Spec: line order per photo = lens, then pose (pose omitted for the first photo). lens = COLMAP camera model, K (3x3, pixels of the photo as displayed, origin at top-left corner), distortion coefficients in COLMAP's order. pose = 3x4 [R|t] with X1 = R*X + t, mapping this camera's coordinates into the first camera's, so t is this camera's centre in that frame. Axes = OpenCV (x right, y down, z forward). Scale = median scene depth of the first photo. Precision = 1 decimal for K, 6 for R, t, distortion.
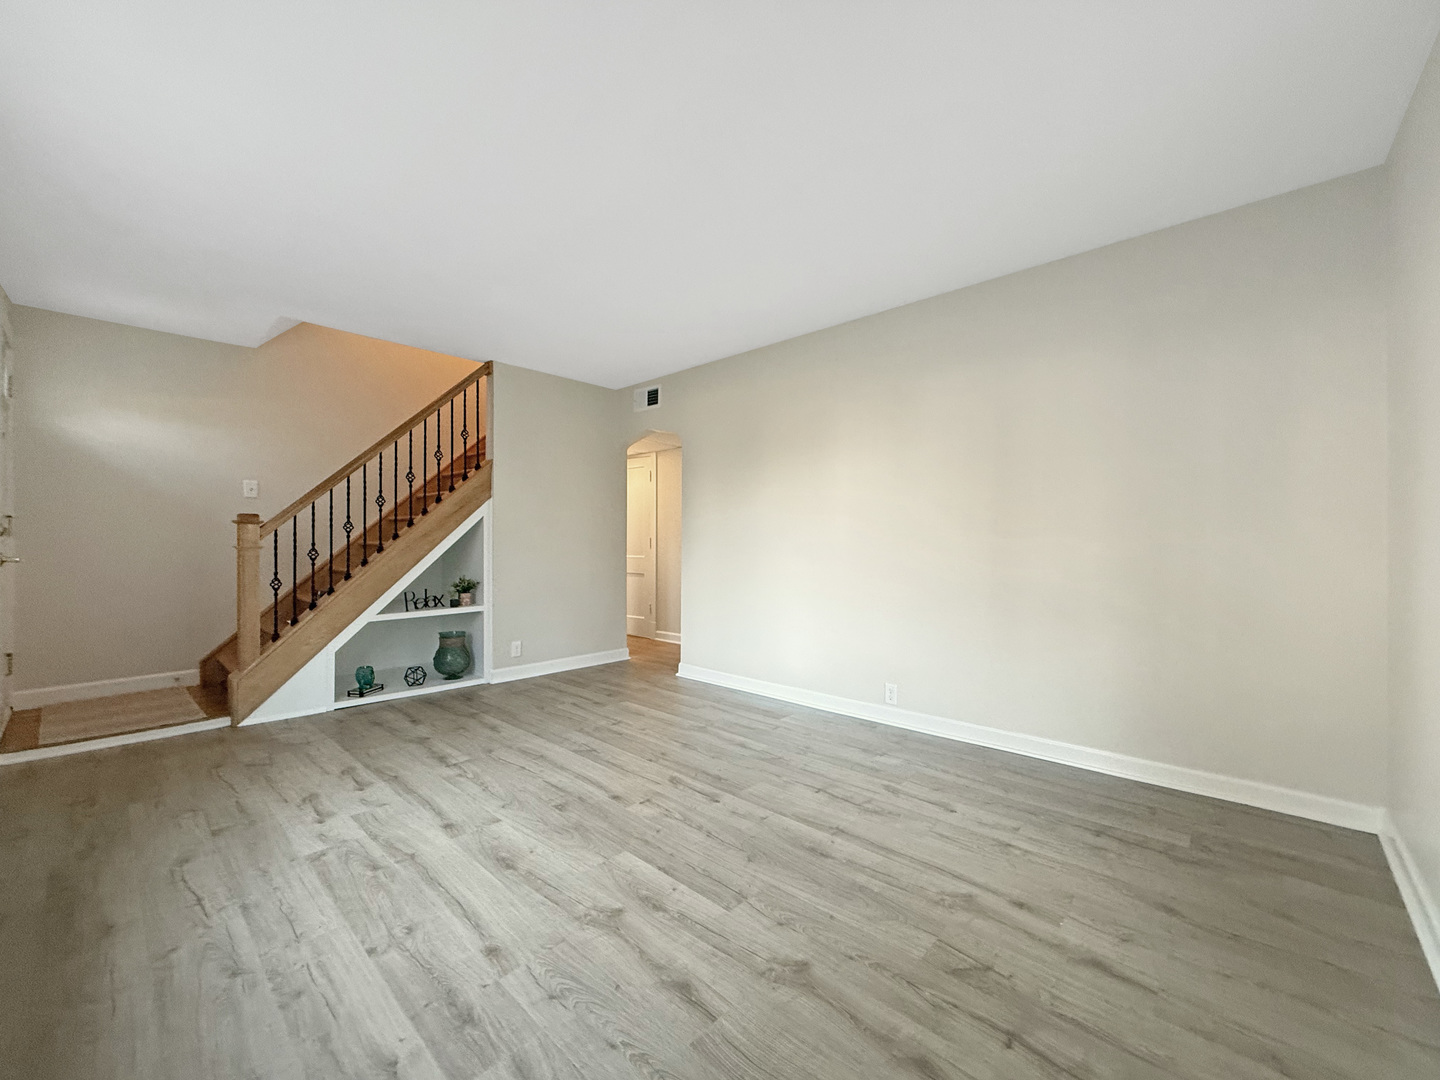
lens RADIAL K [[589.8, 0, 720.0], [0, 589.8, 540.0], [0, 0, 1]] dist [-0.000347, 0.000031]
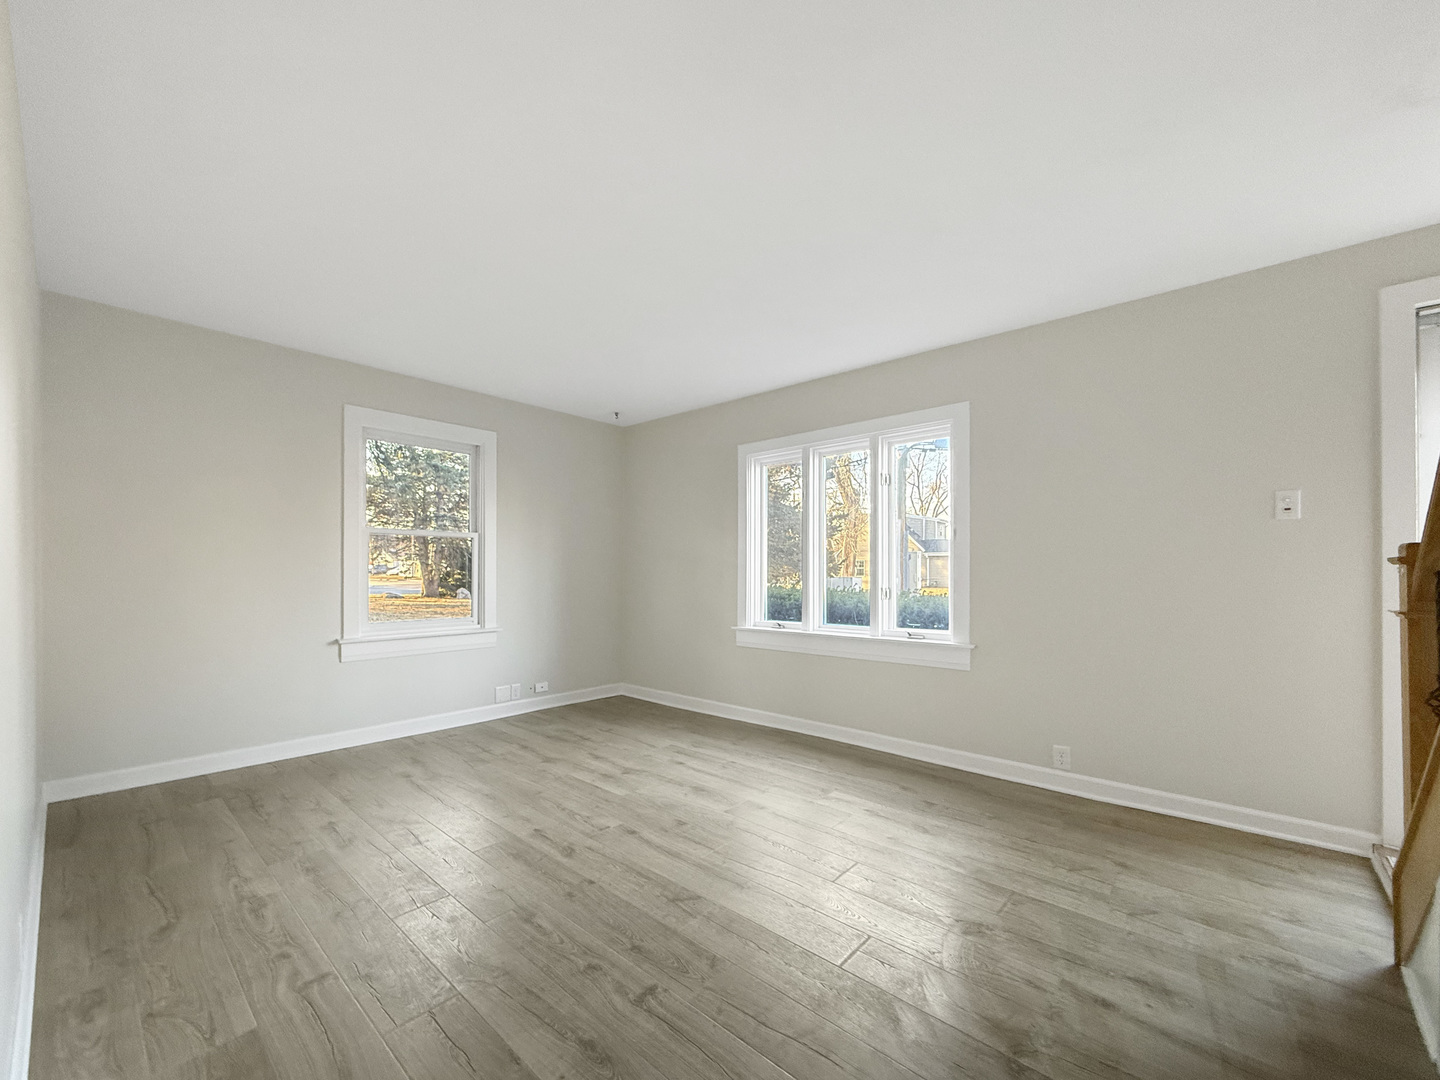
lens RADIAL K [[589.8, 0, 720.0], [0, 589.8, 540.0], [0, 0, 1]] dist [-0.000347, 0.000031]
pose [[-0.999854, -0.007194, -0.015497, -0.379924], [-0.006413, 0.998735, -0.049875, -0.032044], [0.015836, -0.049768, -0.998635, 2.521515]]
